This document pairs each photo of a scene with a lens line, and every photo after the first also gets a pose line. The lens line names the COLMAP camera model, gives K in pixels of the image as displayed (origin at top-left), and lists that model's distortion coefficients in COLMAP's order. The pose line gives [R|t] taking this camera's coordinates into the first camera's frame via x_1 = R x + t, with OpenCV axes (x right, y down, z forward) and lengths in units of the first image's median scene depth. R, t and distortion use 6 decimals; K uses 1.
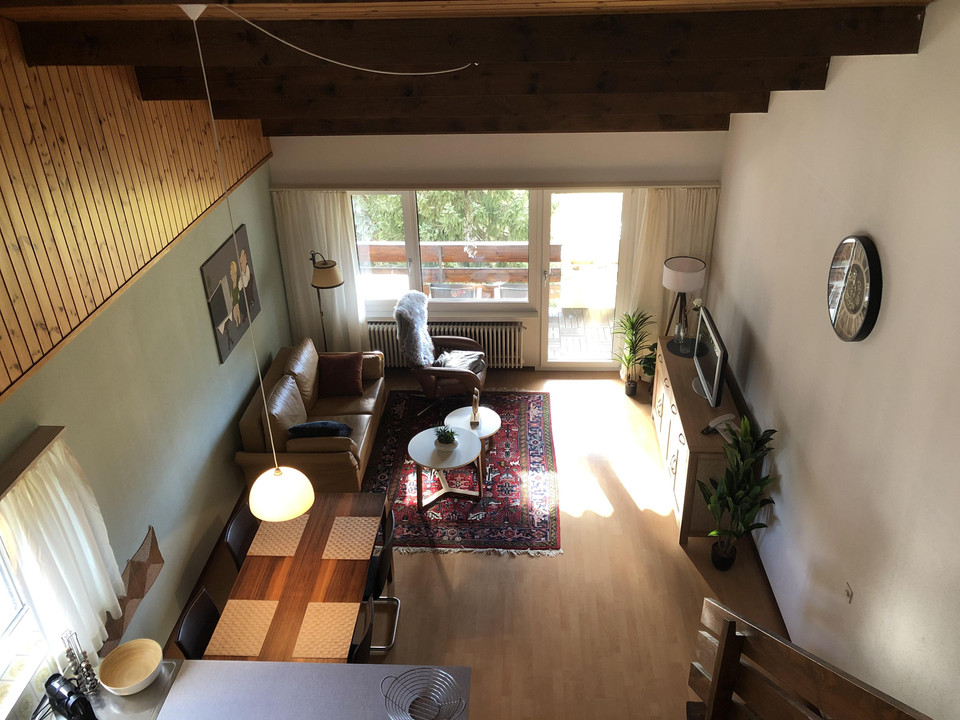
lens RADIAL K [[791.9, 0, 486.9], [0, 791.9, 369.4], [0, 0, 1]] dist [0.025899, -0.017052]
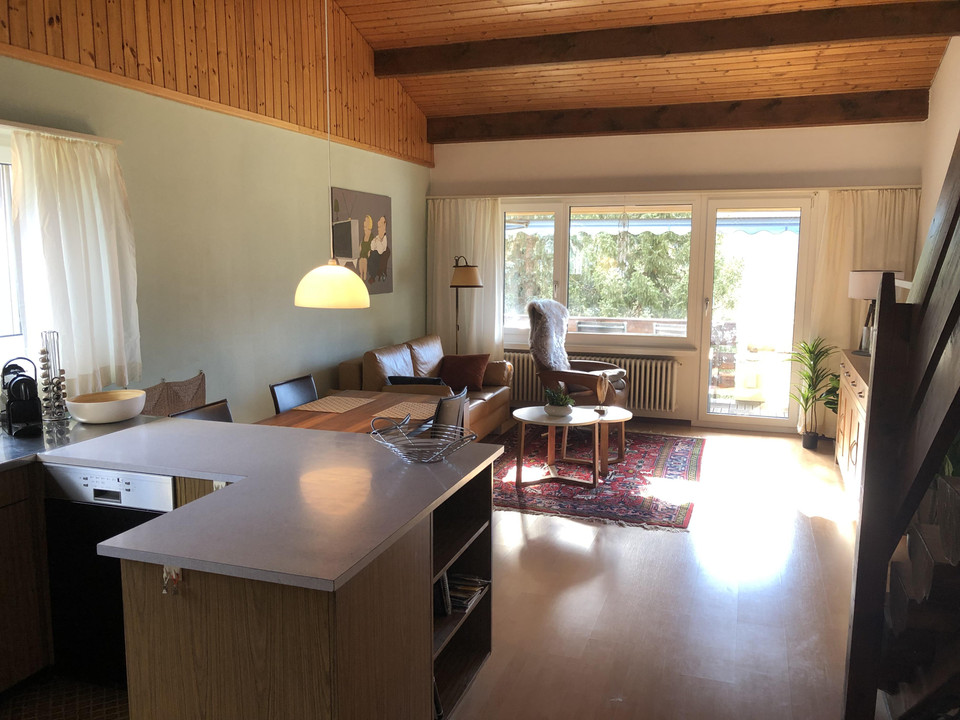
lens RADIAL K [[791.9, 0, 477.9], [0, 791.9, 364.6], [0, 0, 1]] dist [0.025899, -0.017052]
pose [[0.958717, 0.061911, -0.277539, 0.086587], [-0.158588, 0.926541, -0.341133, 0.313759], [0.236031, 0.371065, 0.898109, 0.186666]]
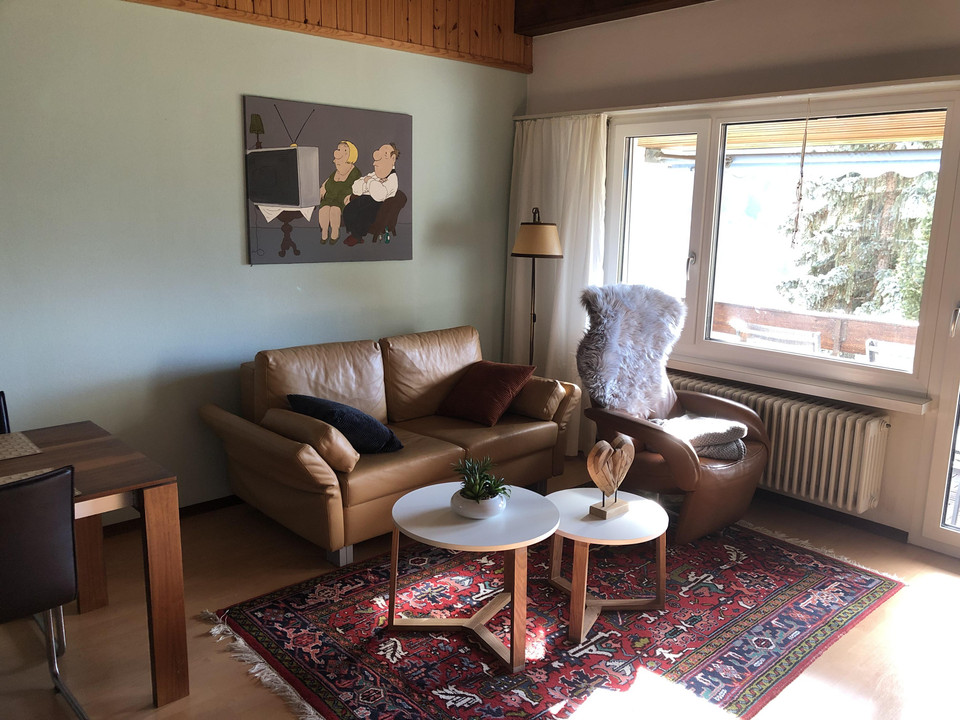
lens RADIAL K [[791.9, 0, 497.8], [0, 791.9, 359.3], [0, 0, 1]] dist [0.025899, -0.017052]
pose [[0.711562, 0.169769, -0.681805, 0.217110], [-0.376553, 0.911391, -0.166052, 0.080294], [0.593201, 0.374892, 0.712438, 0.597012]]
